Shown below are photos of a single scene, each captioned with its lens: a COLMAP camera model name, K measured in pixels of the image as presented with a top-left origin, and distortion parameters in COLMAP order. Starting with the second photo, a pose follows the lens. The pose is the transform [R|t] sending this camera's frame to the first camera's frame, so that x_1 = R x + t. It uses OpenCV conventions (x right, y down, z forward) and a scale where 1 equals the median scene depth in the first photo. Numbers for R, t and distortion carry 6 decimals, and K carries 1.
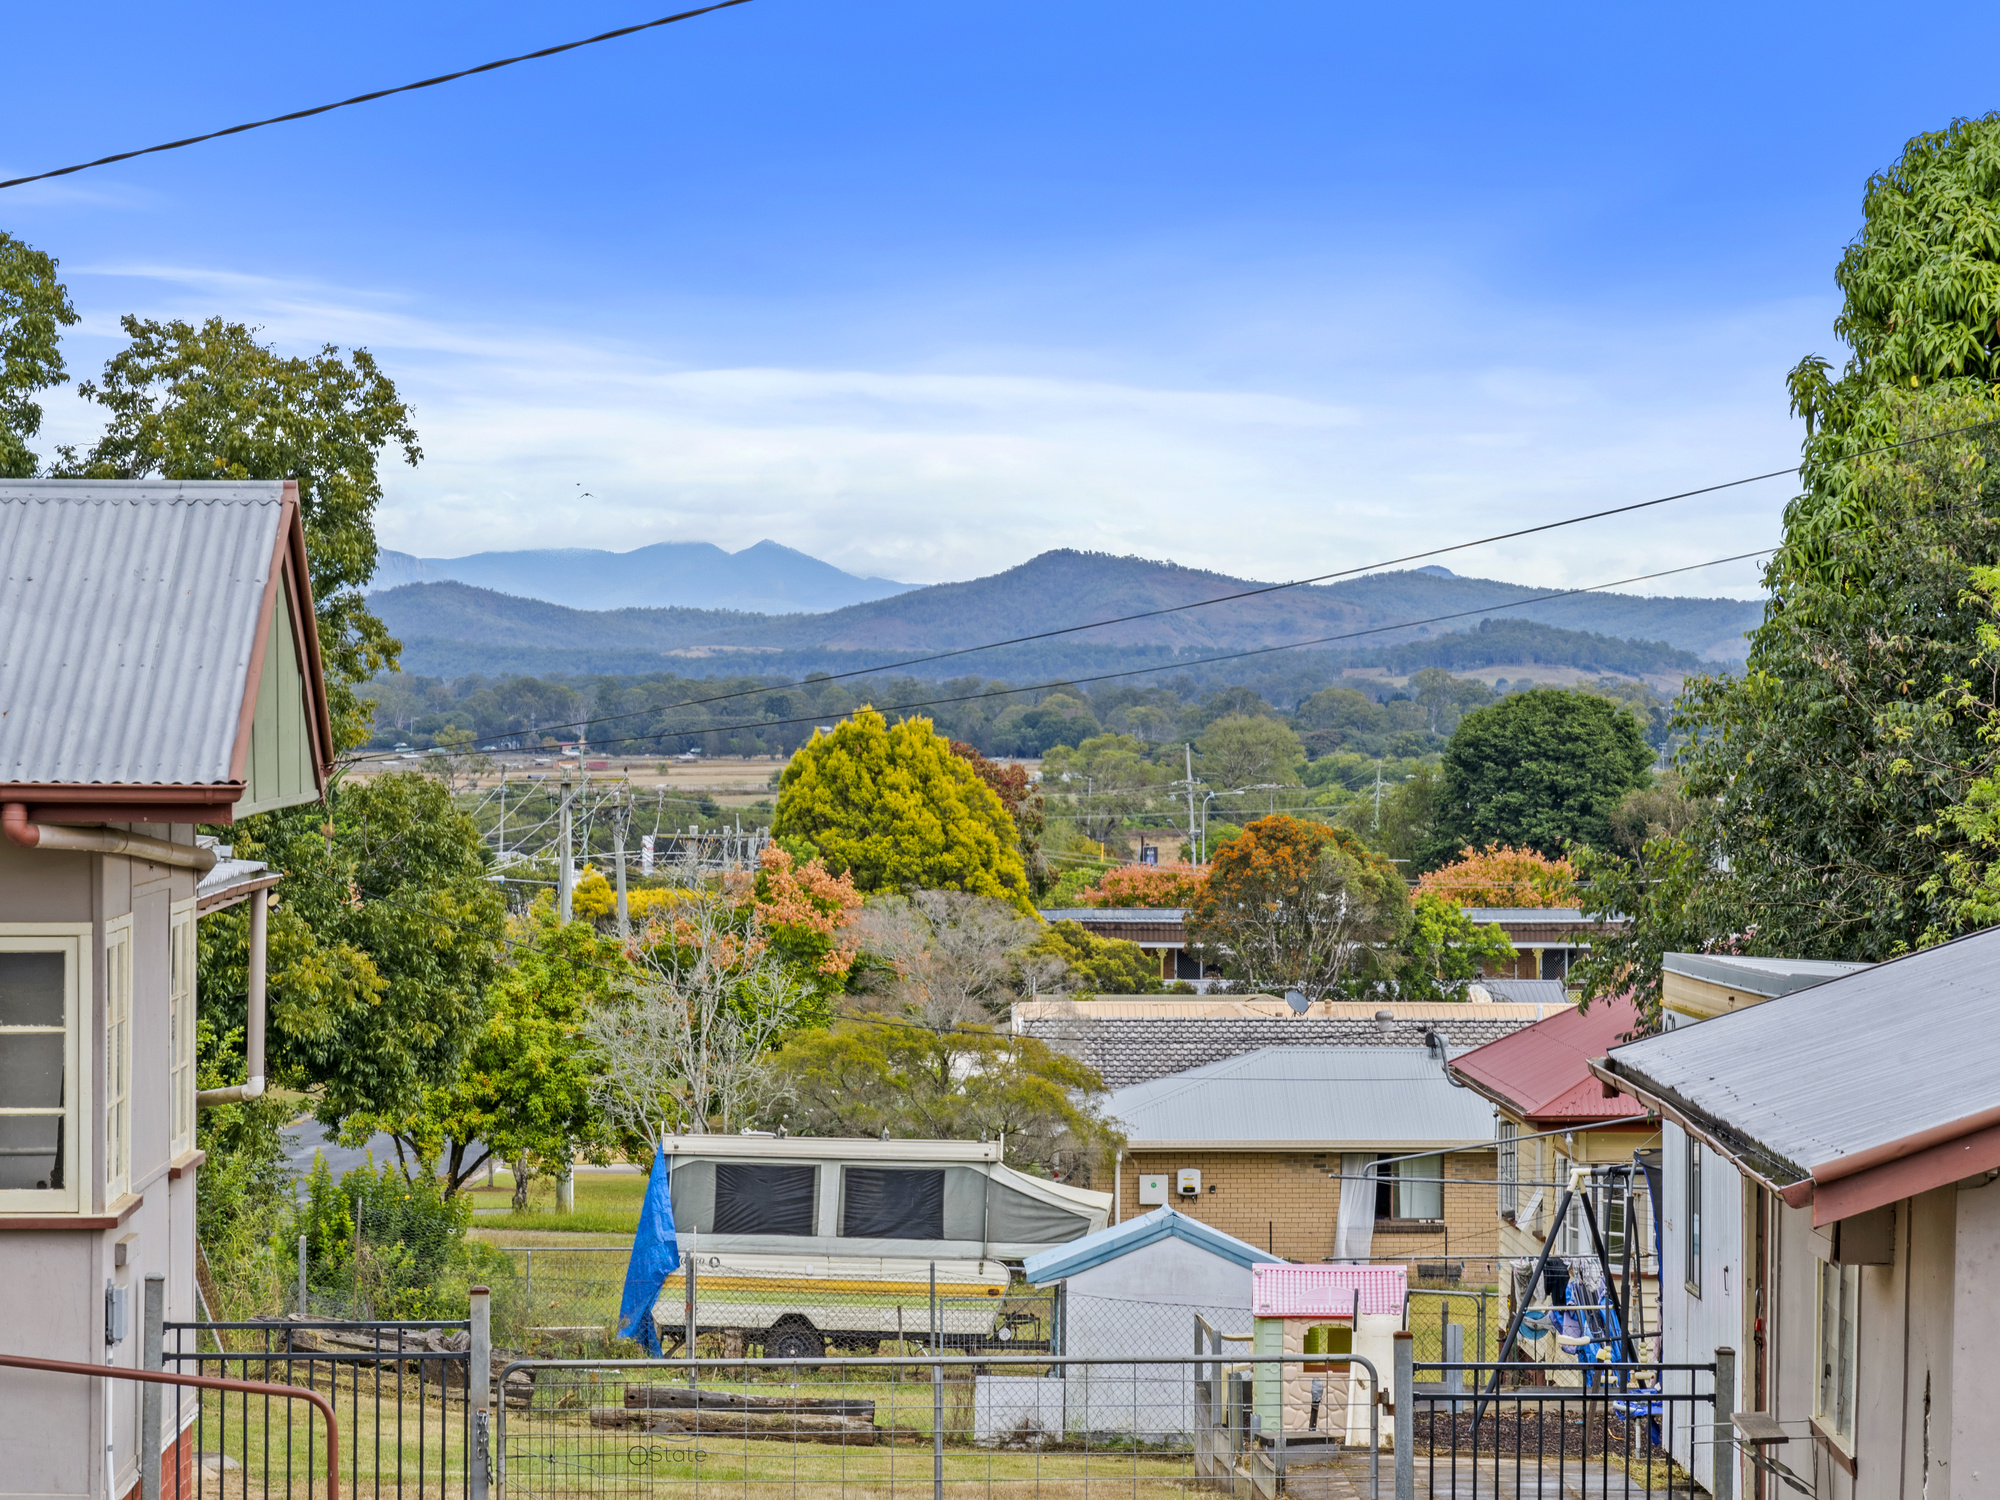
lens RADIAL K [[6167.1, 0, 1000.0], [0, 6167.1, 750.0], [0, 0, 1]] dist [0.057312, -0.897064]
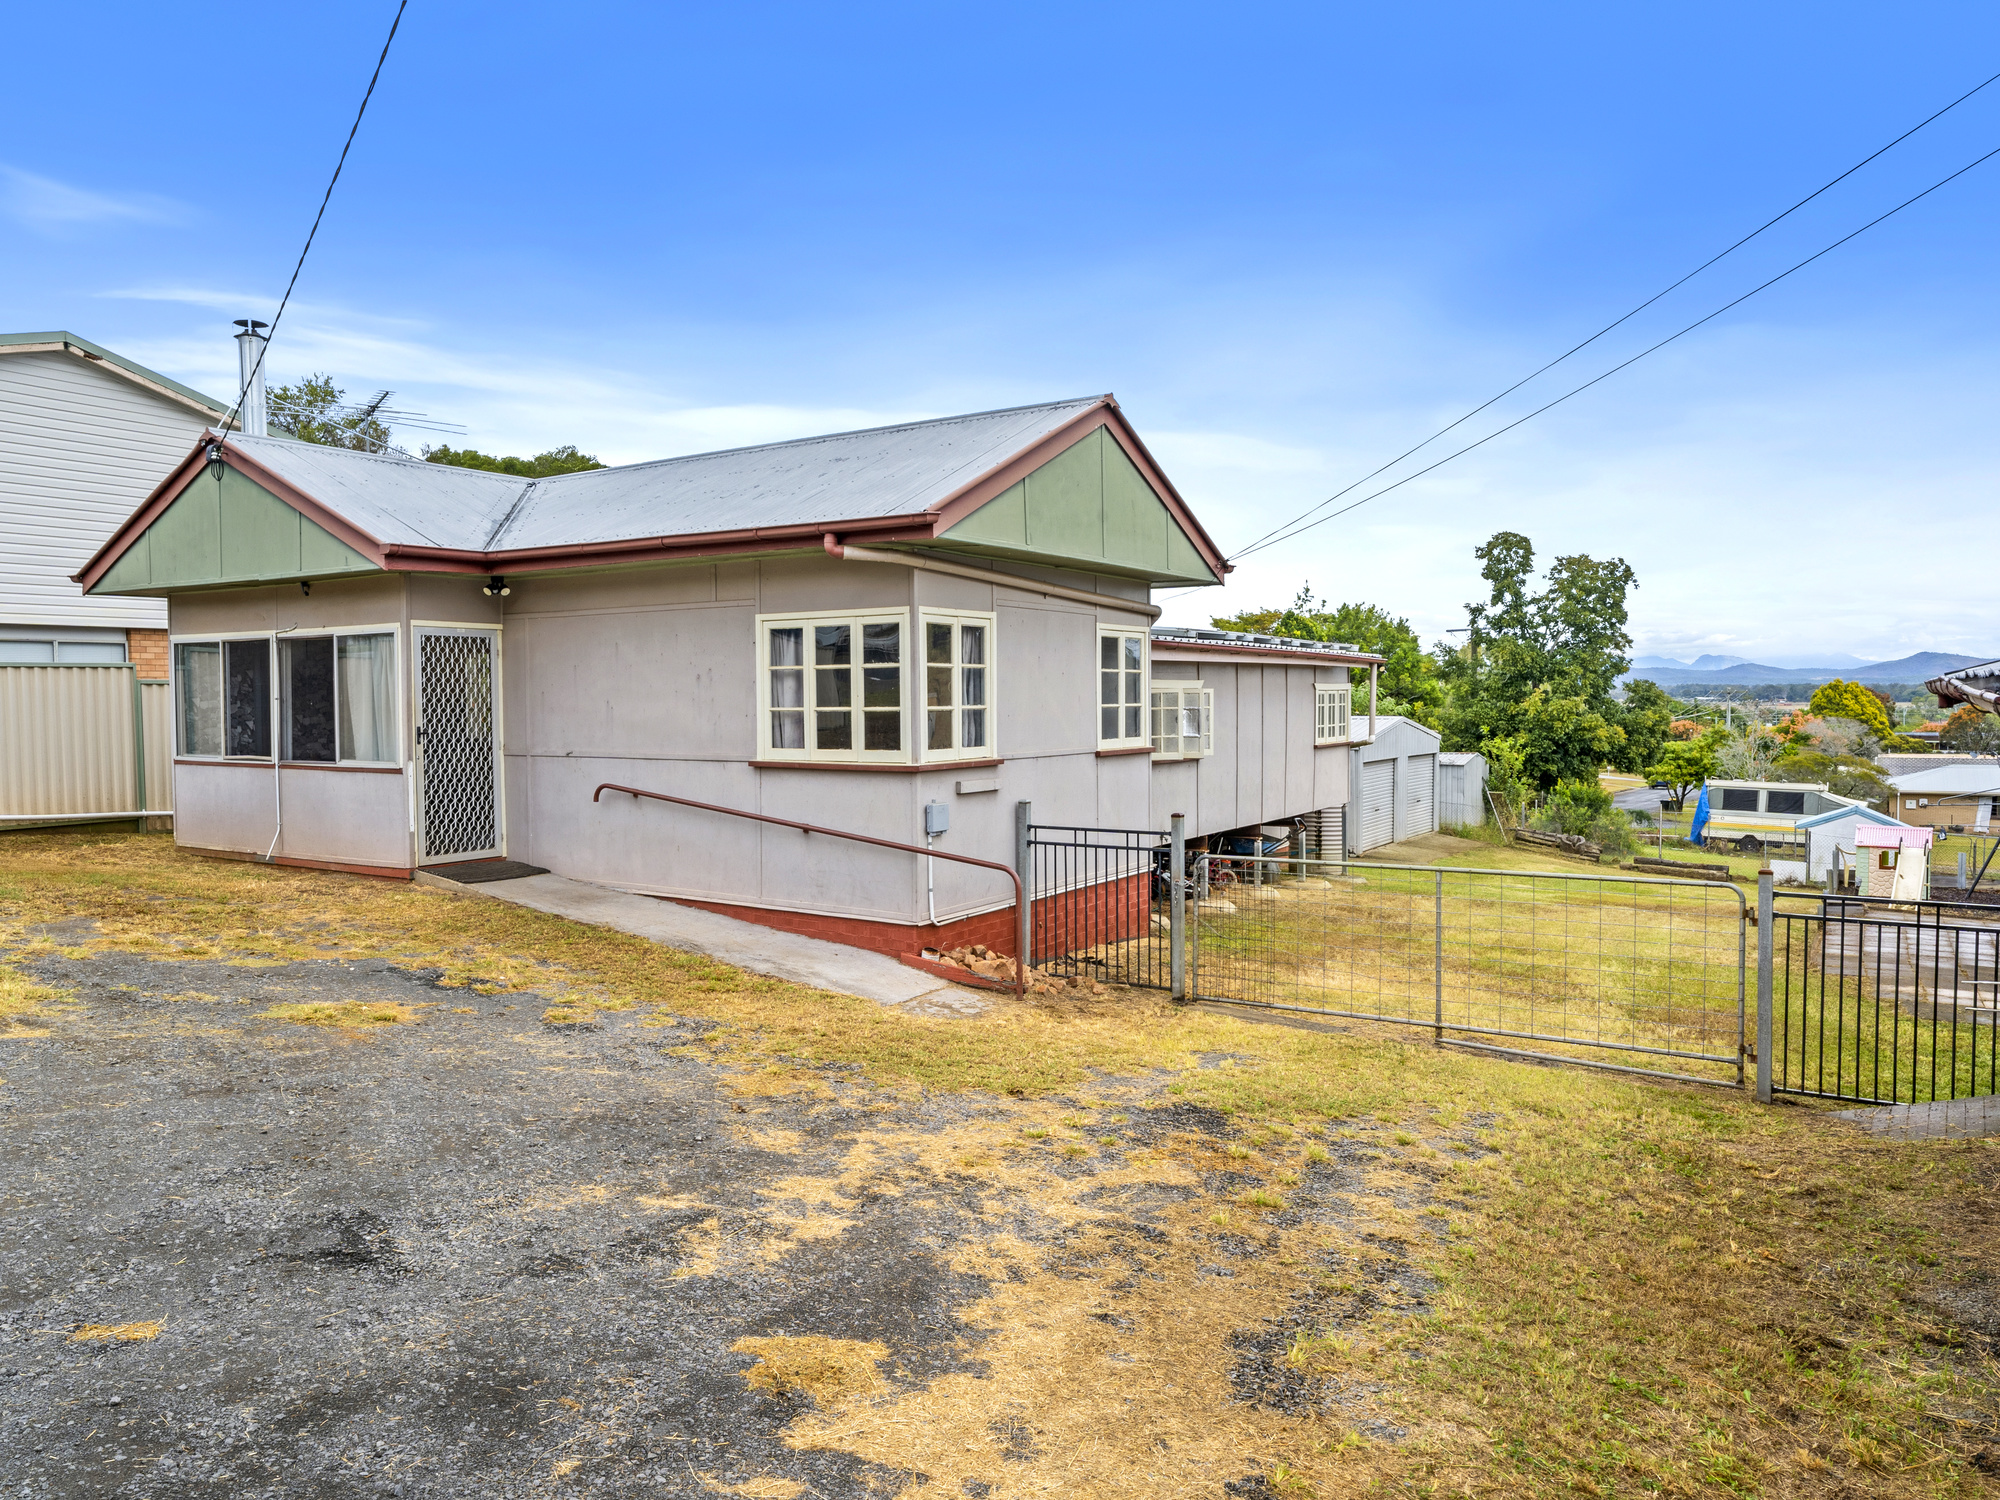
lens RADIAL K [[1312.8, 0, 1000.0], [0, 1312.8, 750.0], [0, 0, 1]] dist [0.004978, 0.003904]
pose [[0.829314, 0.011710, -0.558660, 0.026634], [0.010529, 0.999275, 0.036576, 0.015995], [0.558683, -0.036215, 0.828590, 0.194214]]
